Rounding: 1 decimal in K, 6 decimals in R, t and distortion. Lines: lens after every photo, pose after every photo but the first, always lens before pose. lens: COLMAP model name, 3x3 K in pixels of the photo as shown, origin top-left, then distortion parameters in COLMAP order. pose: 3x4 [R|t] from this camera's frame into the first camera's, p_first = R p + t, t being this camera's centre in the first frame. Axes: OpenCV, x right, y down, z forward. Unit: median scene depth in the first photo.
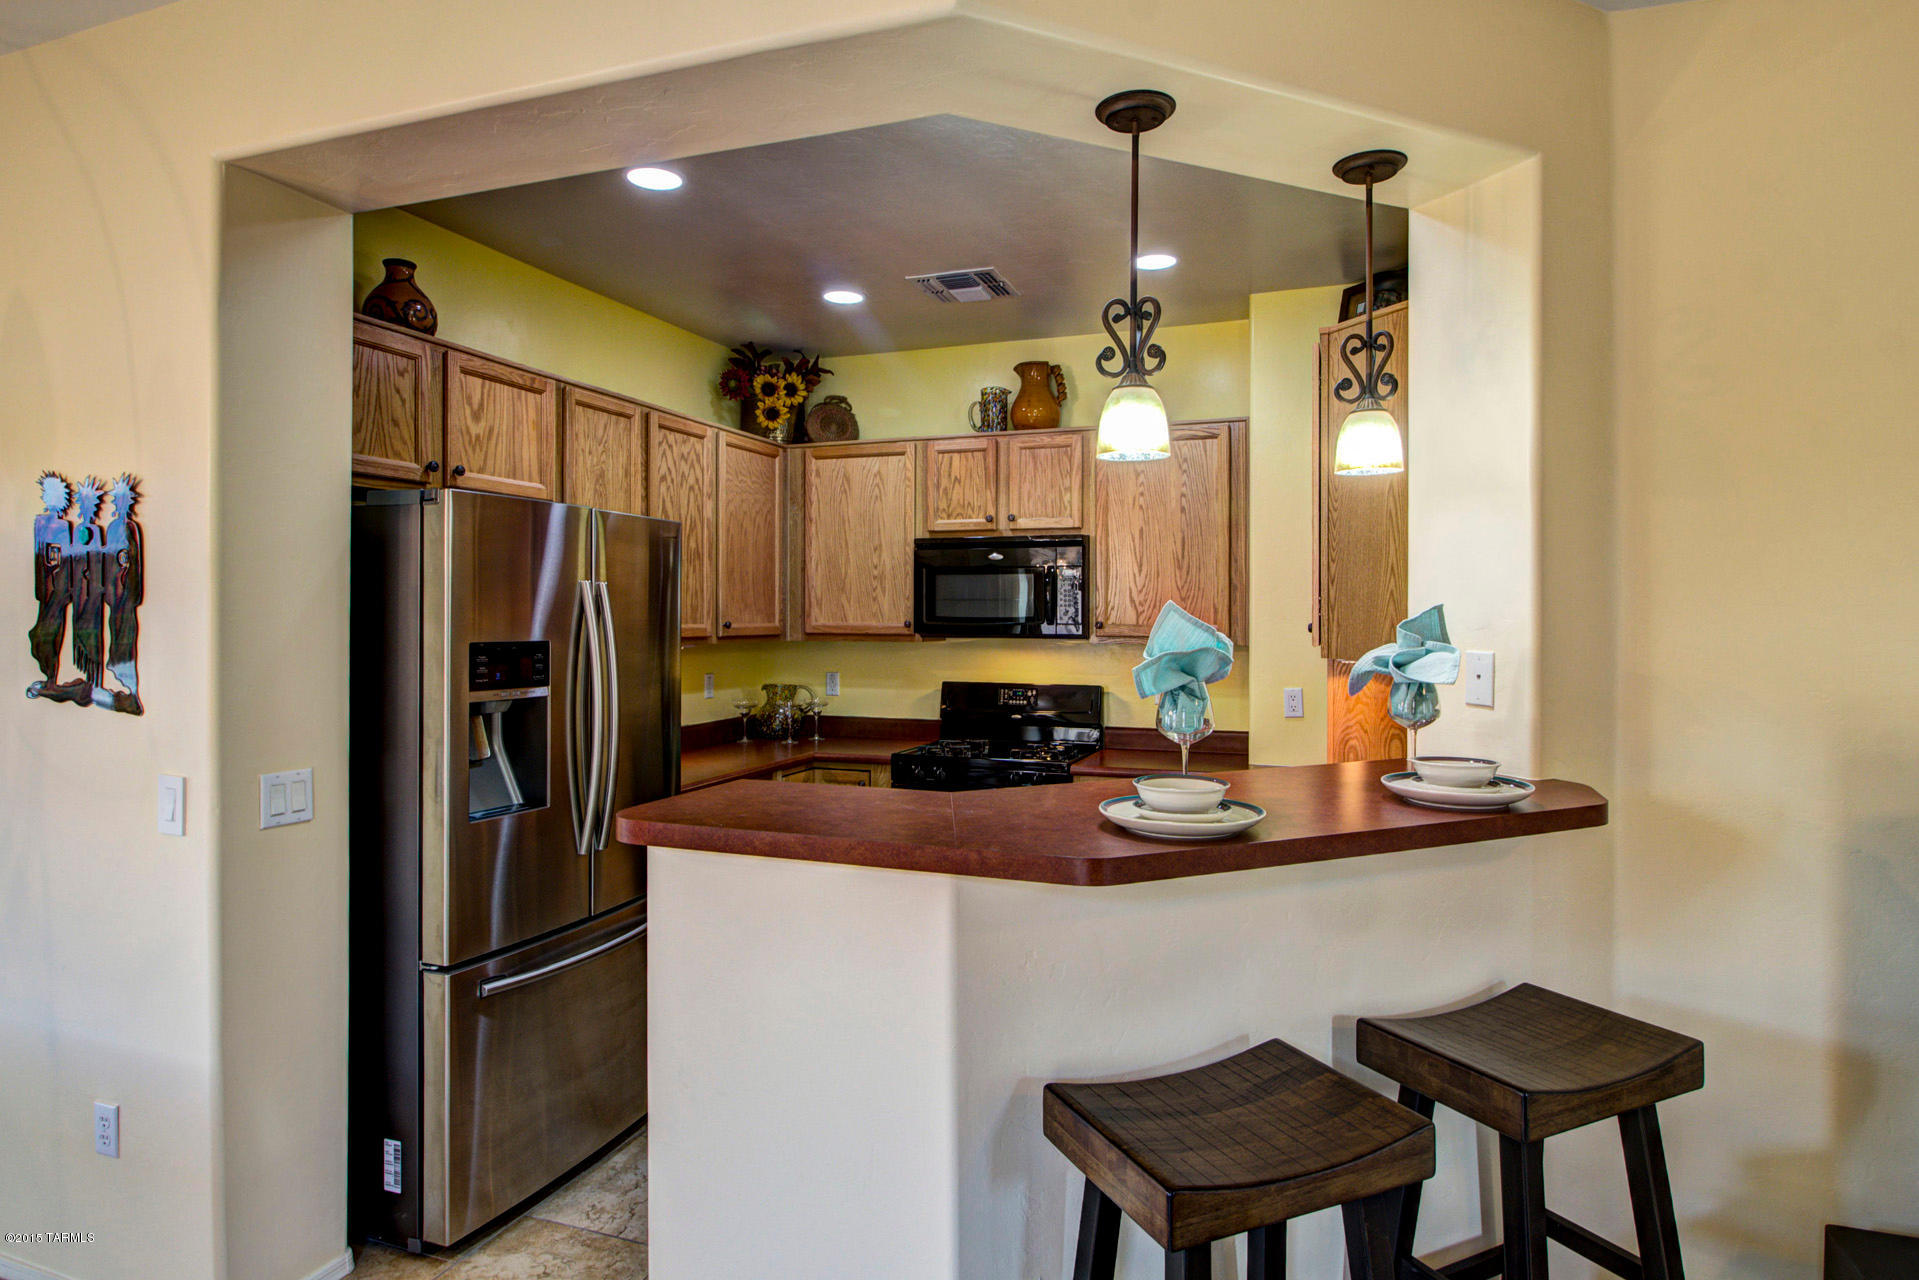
lens RADIAL K [[1076.5, 0, 956.8], [0, 1076.5, 614.6], [0, 0, 1]] dist [0.002941, 0.000780]
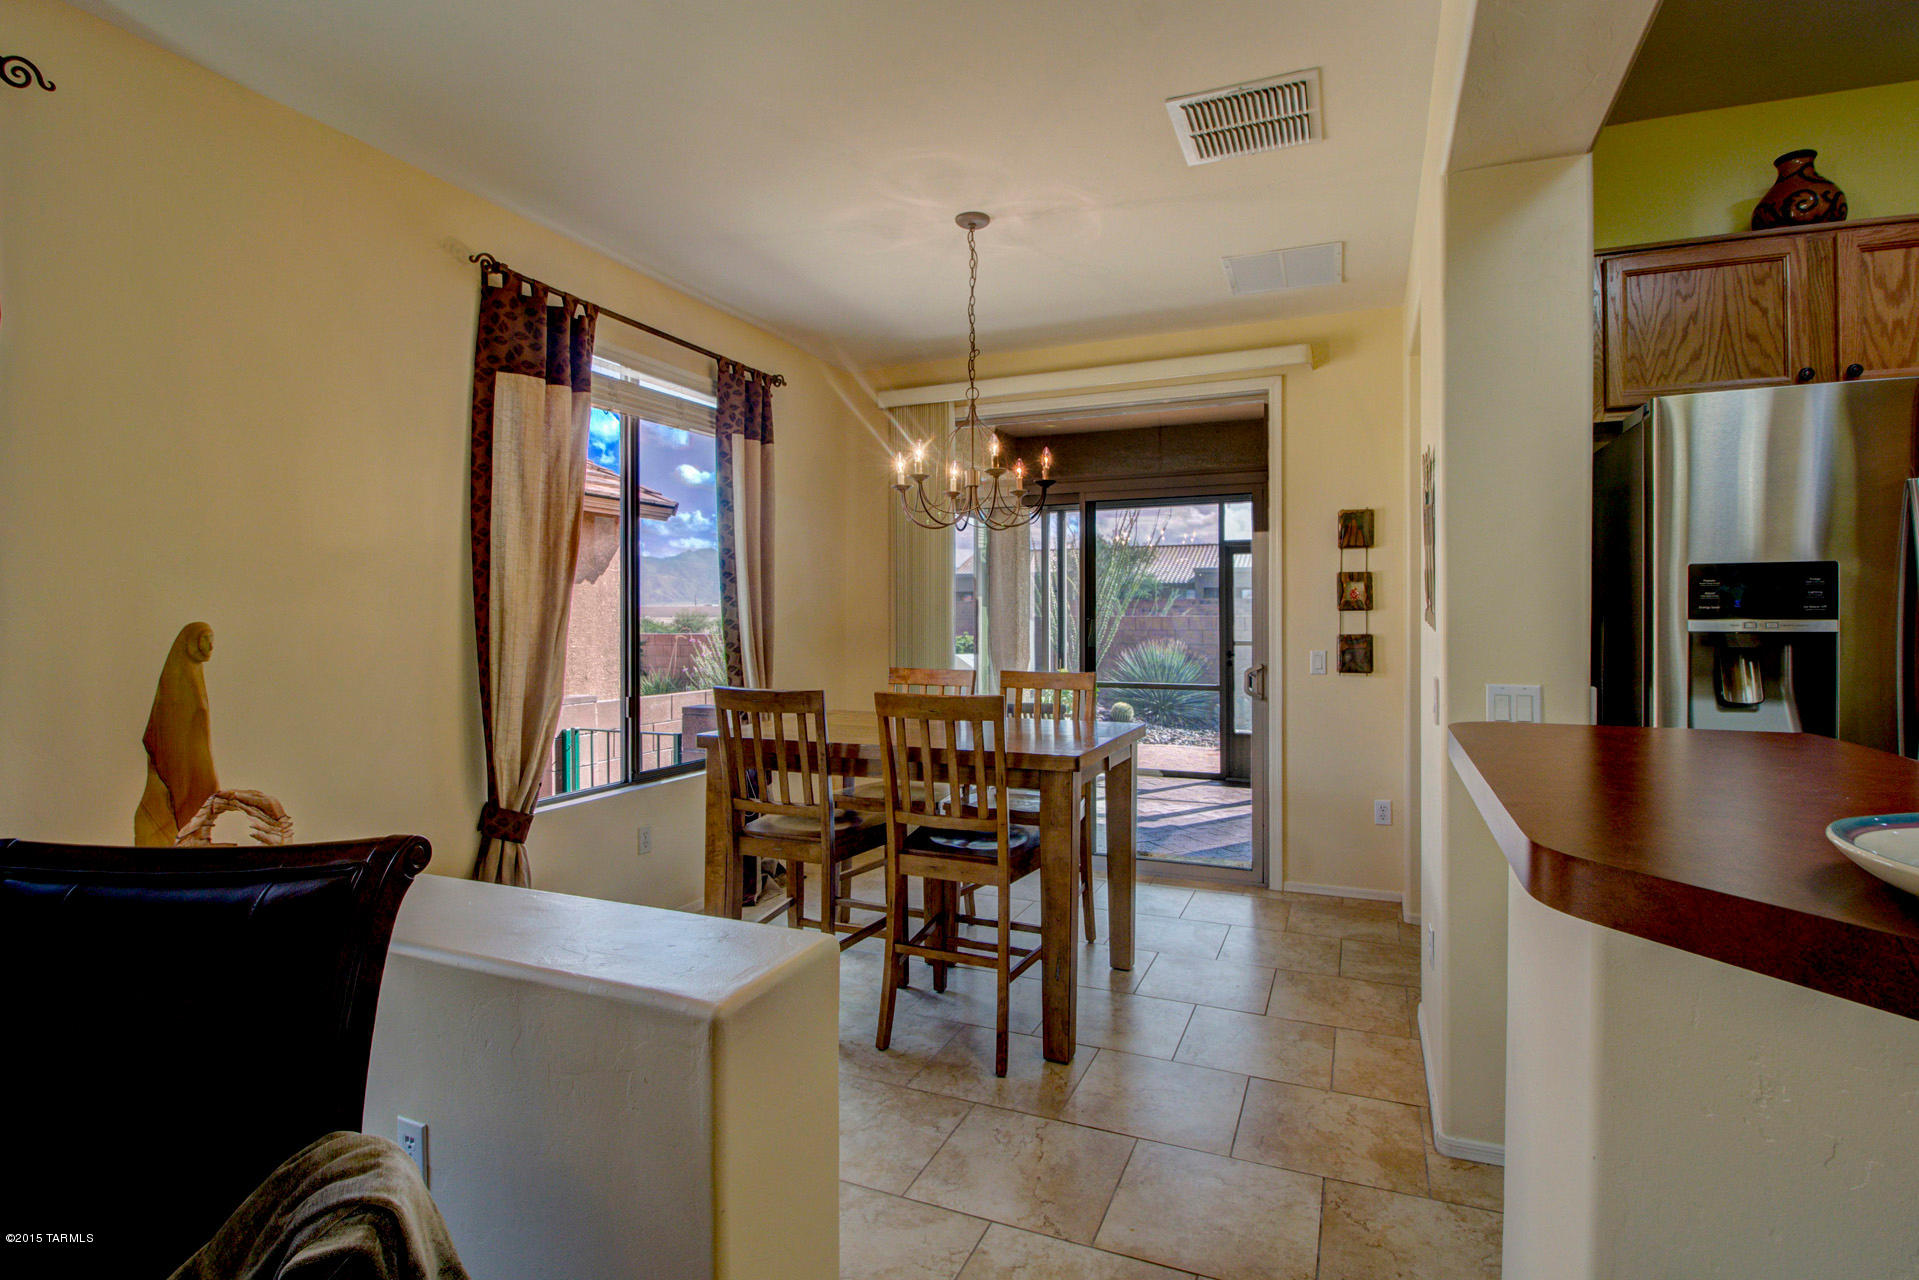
lens RADIAL K [[912.4, 0, 961.5], [0, 912.4, 621.9], [0, 0, 1]] dist [-0.017112, -0.005687]
pose [[-0.046266, 0.000284, -0.998929, 0.177523], [-0.000130, 1.000000, 0.000291, 0.041431], [0.998929, 0.000144, -0.046266, 0.245036]]
